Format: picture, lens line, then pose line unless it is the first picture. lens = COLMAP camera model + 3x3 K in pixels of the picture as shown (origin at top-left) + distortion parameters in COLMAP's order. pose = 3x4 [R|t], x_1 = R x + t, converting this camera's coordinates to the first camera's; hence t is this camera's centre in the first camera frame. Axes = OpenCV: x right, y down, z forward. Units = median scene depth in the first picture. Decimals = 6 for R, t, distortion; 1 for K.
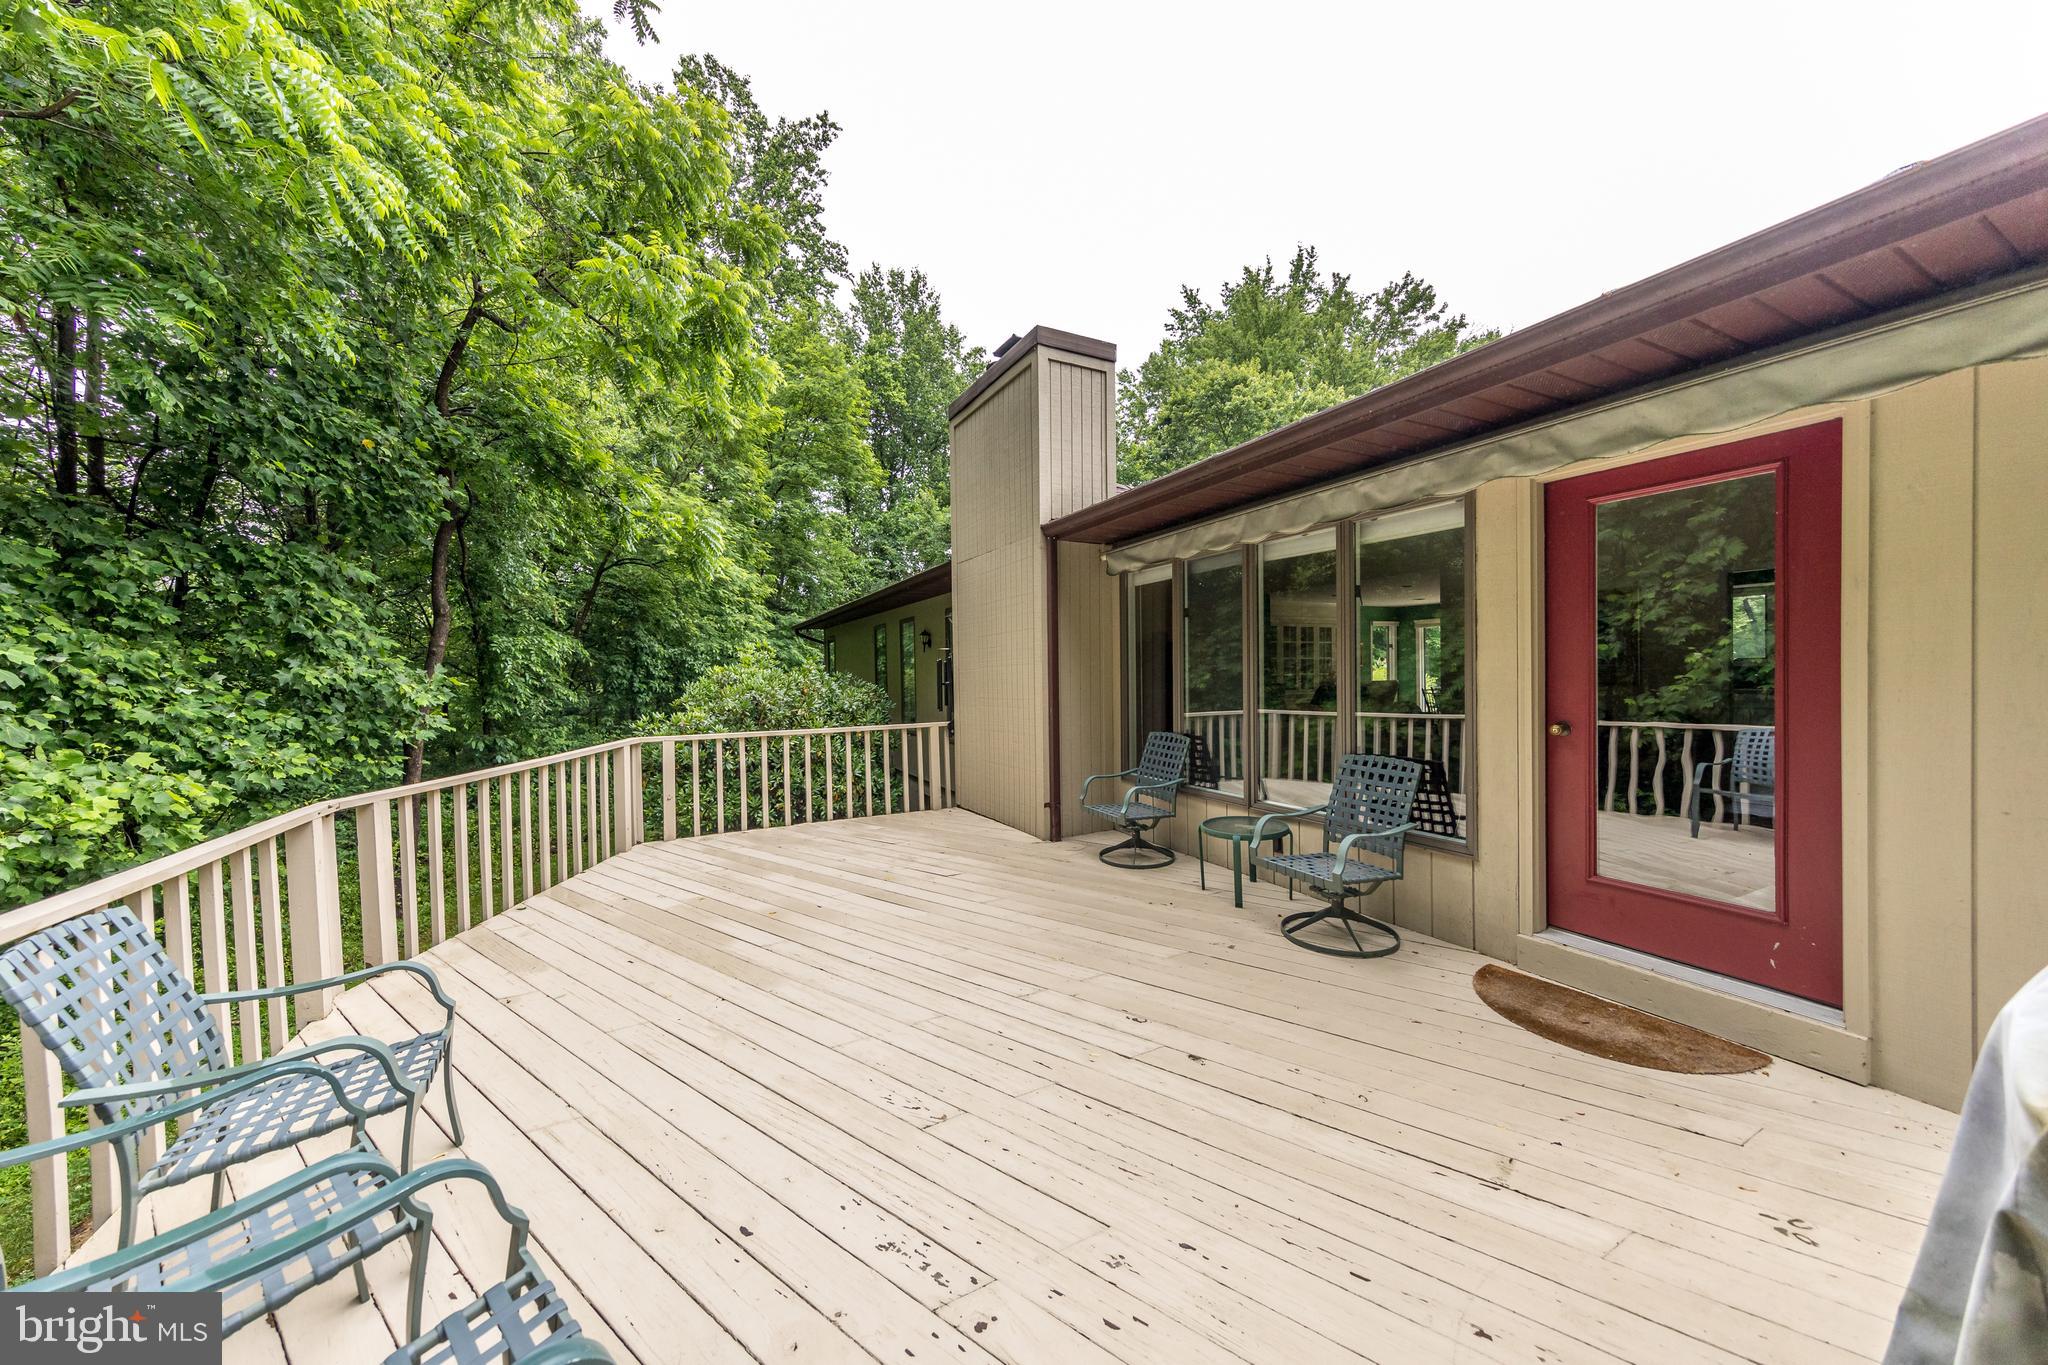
lens RADIAL K [[692.3, 0, 1026.3], [0, 692.3, 685.0], [0, 0, 1]] dist [0.000406, -0.000781]
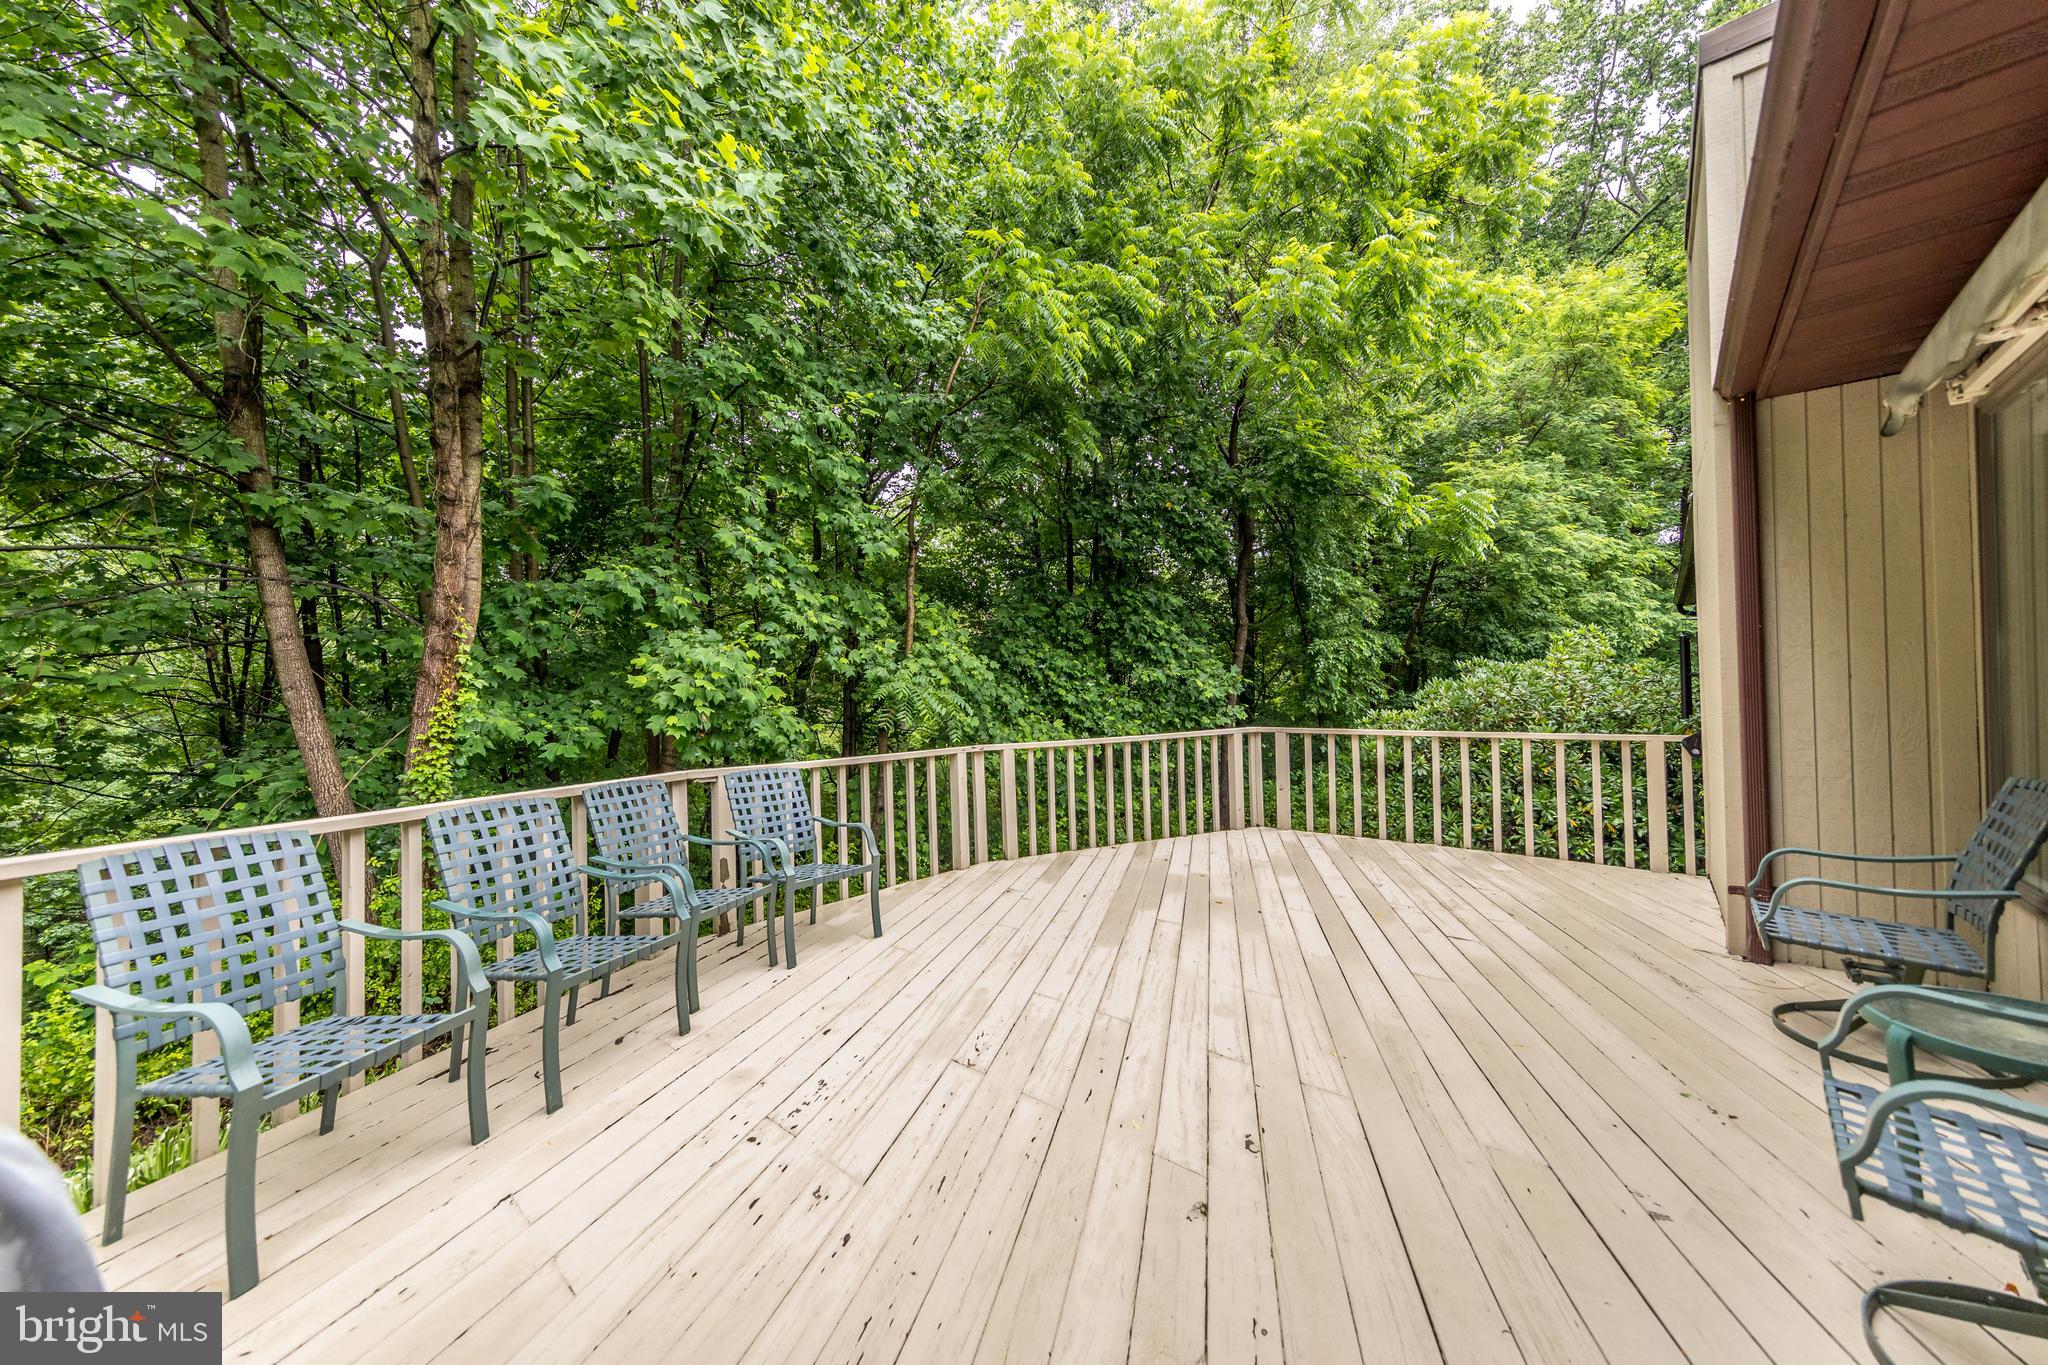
lens RADIAL K [[734.2, 0, 1014.8], [0, 734.2, 681.3], [0, 0, 1]] dist [0.011818, 0.000168]
pose [[0.344494, -0.004913, -0.938776, 0.312540], [-0.002174, 0.999979, -0.006031, 0.009957], [0.938786, 0.004119, 0.344476, 0.210162]]
